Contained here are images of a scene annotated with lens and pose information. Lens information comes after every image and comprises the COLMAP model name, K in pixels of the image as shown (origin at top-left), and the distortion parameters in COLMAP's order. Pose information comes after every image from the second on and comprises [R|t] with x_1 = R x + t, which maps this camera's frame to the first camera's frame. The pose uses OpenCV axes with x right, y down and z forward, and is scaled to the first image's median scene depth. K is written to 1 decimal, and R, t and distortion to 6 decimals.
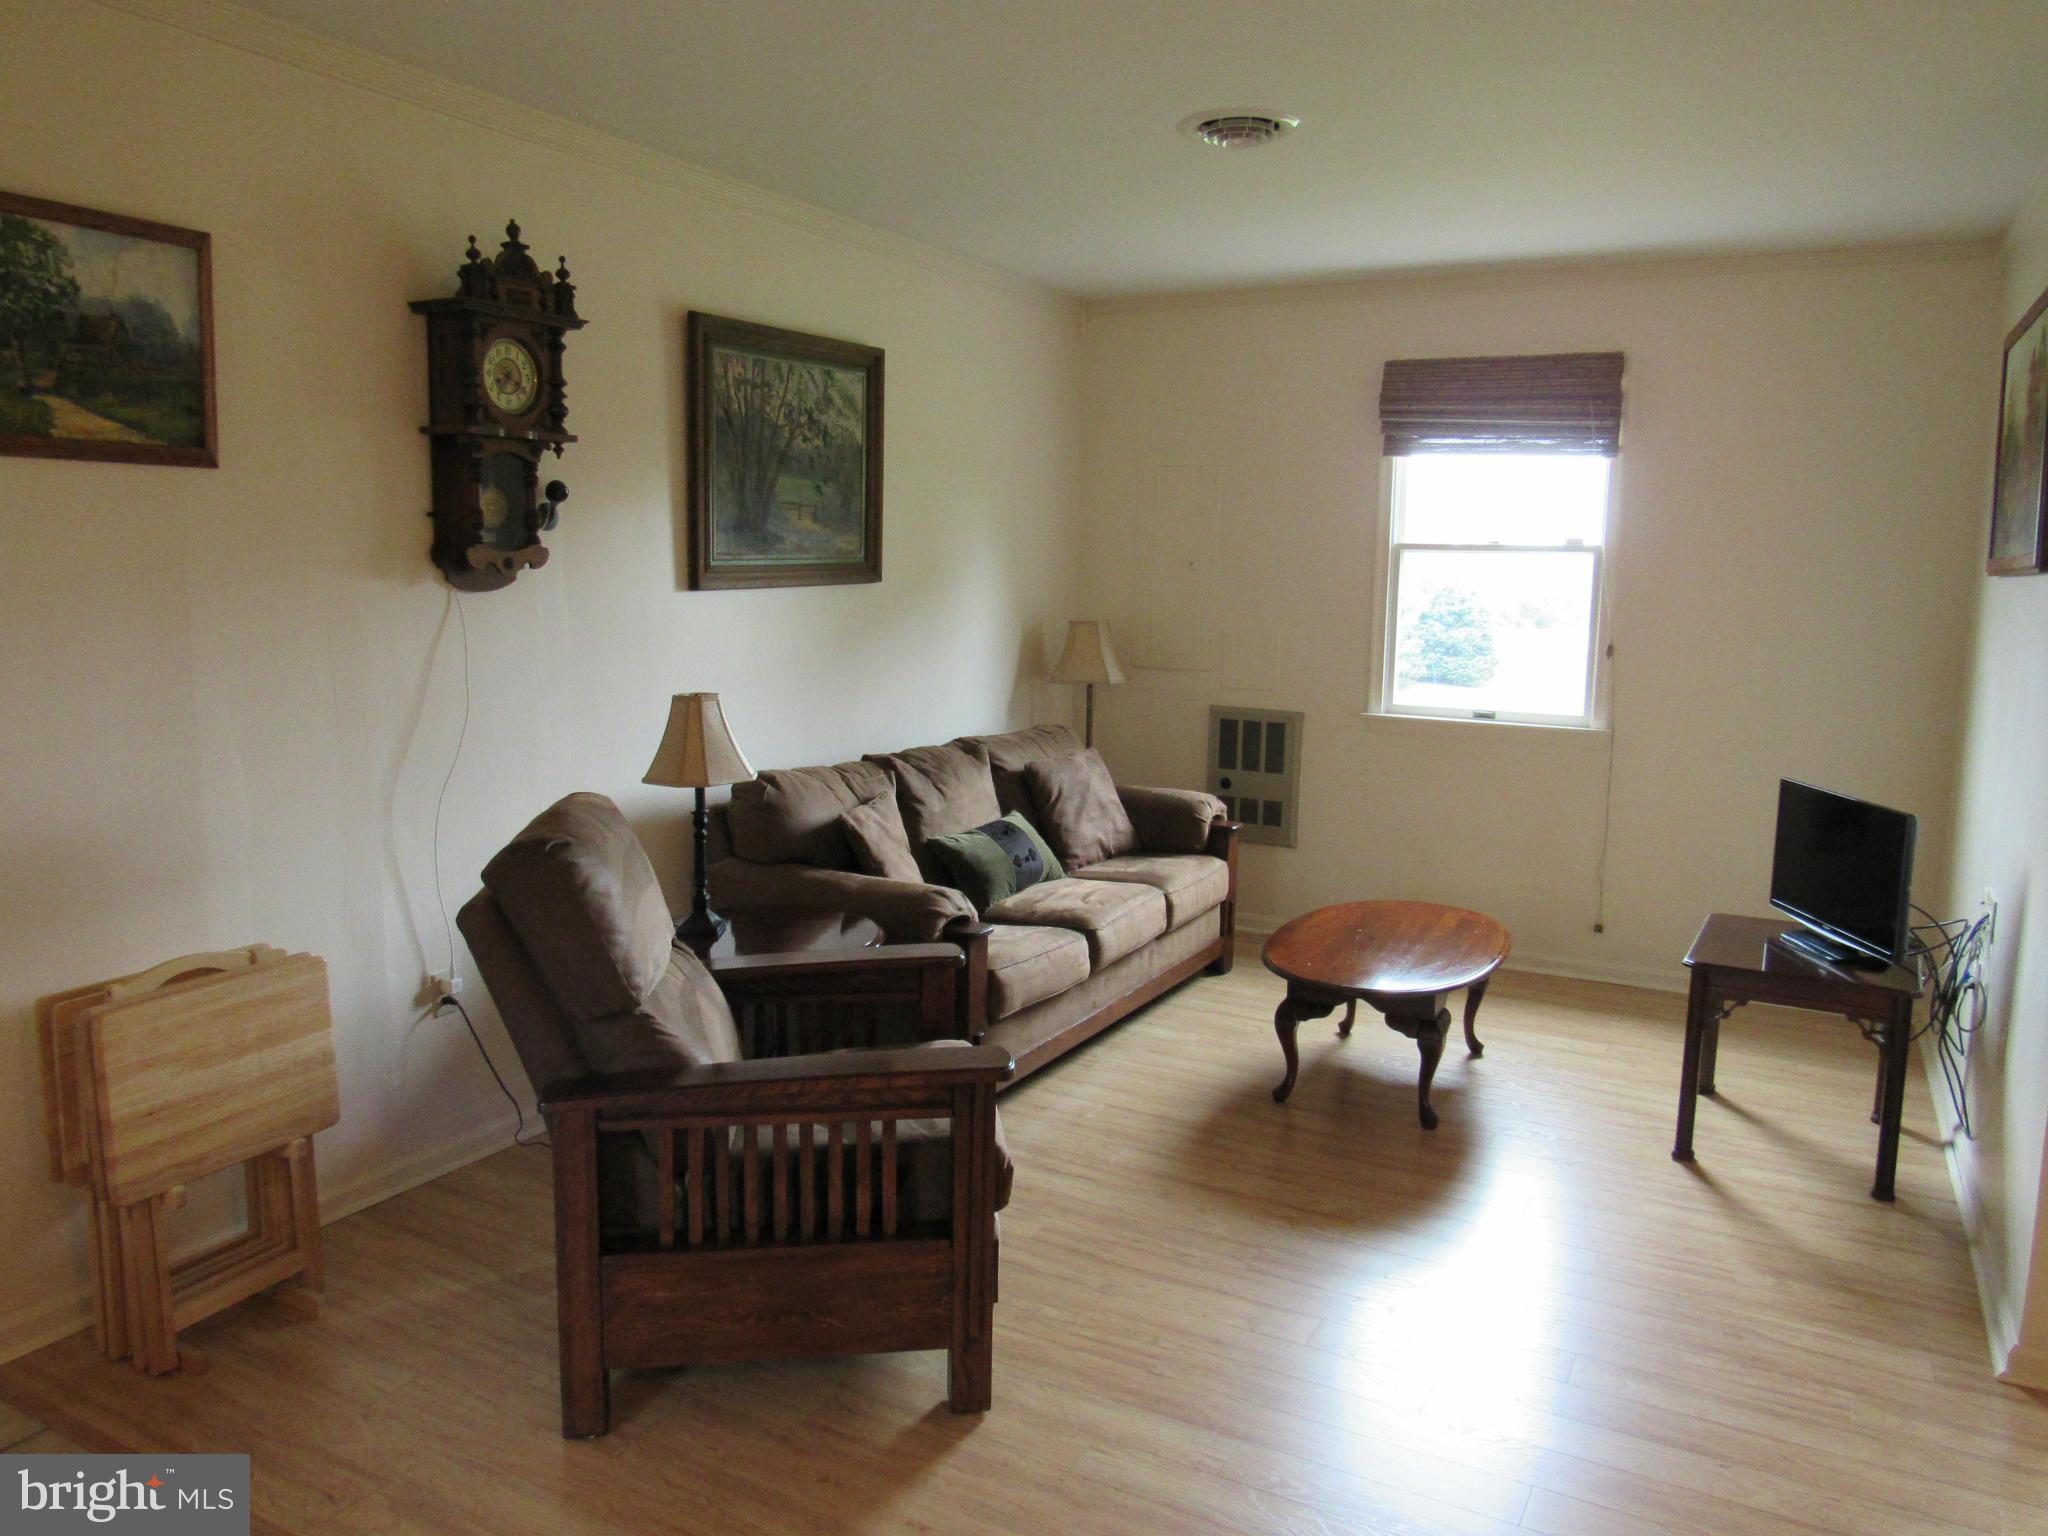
lens RADIAL K [[1468.0, 0, 1016.7], [0, 1468.0, 771.3], [0, 0, 1]] dist [-0.023889, 0.006680]
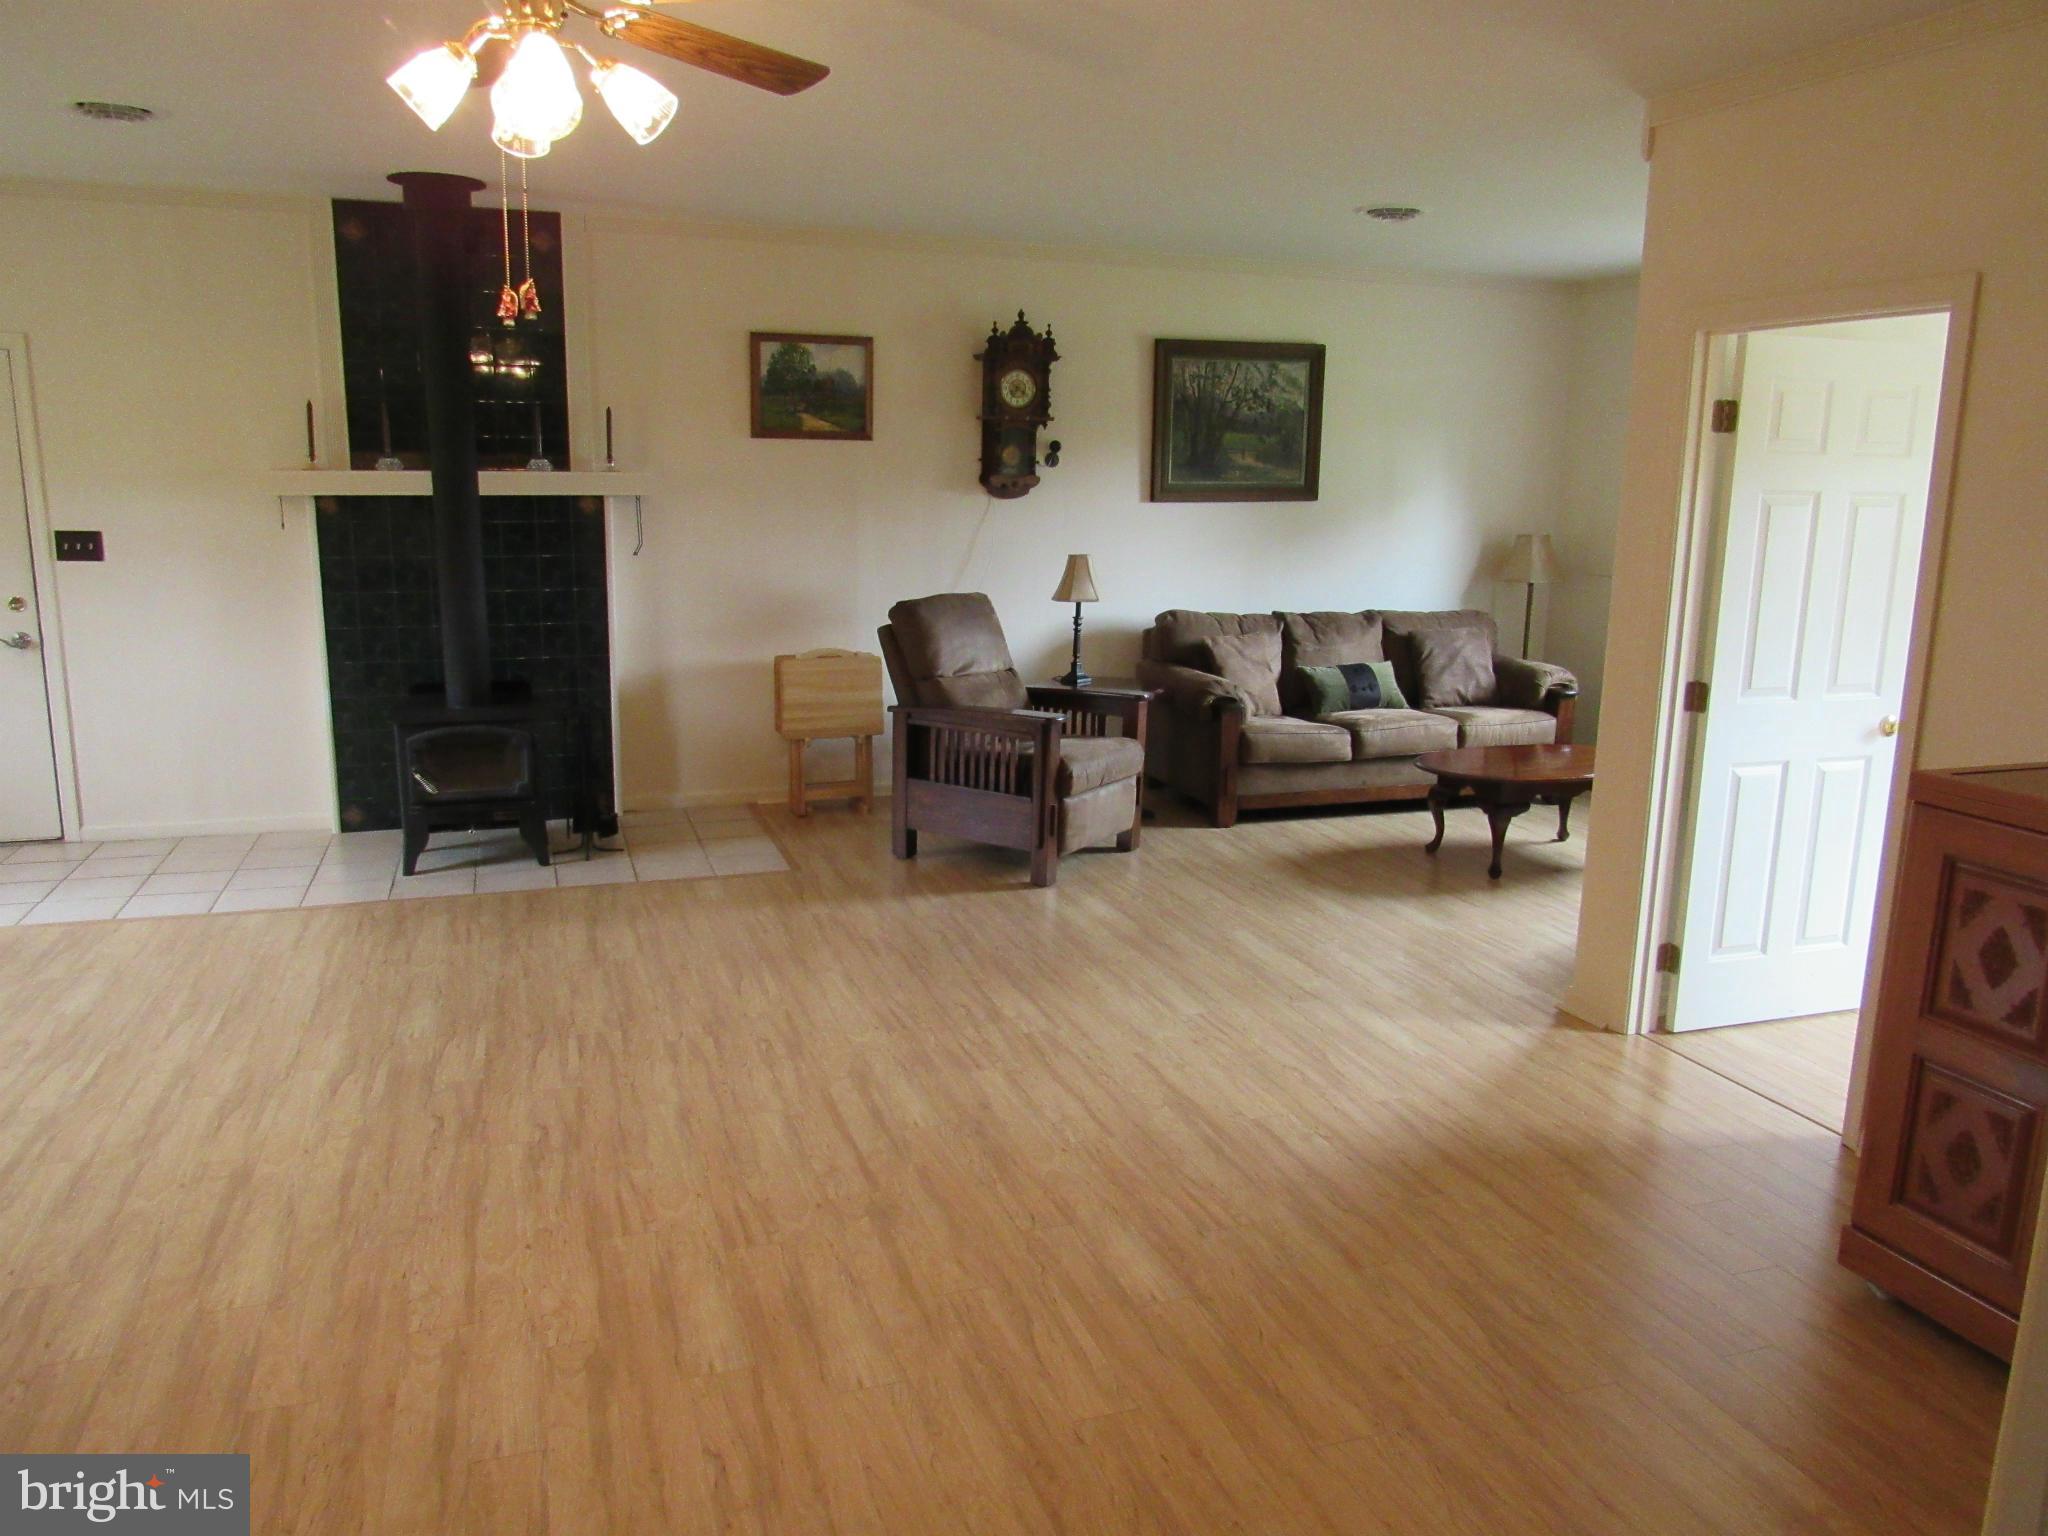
lens RADIAL K [[1468.0, 0, 1019.7], [0, 1468.0, 765.9], [0, 0, 1]] dist [-0.023889, 0.006680]
pose [[0.744960, 0.131951, -0.653930, 0.841849], [-0.102512, 0.991244, 0.083232, 0.057204], [0.659186, 0.005031, 0.751963, -0.399721]]
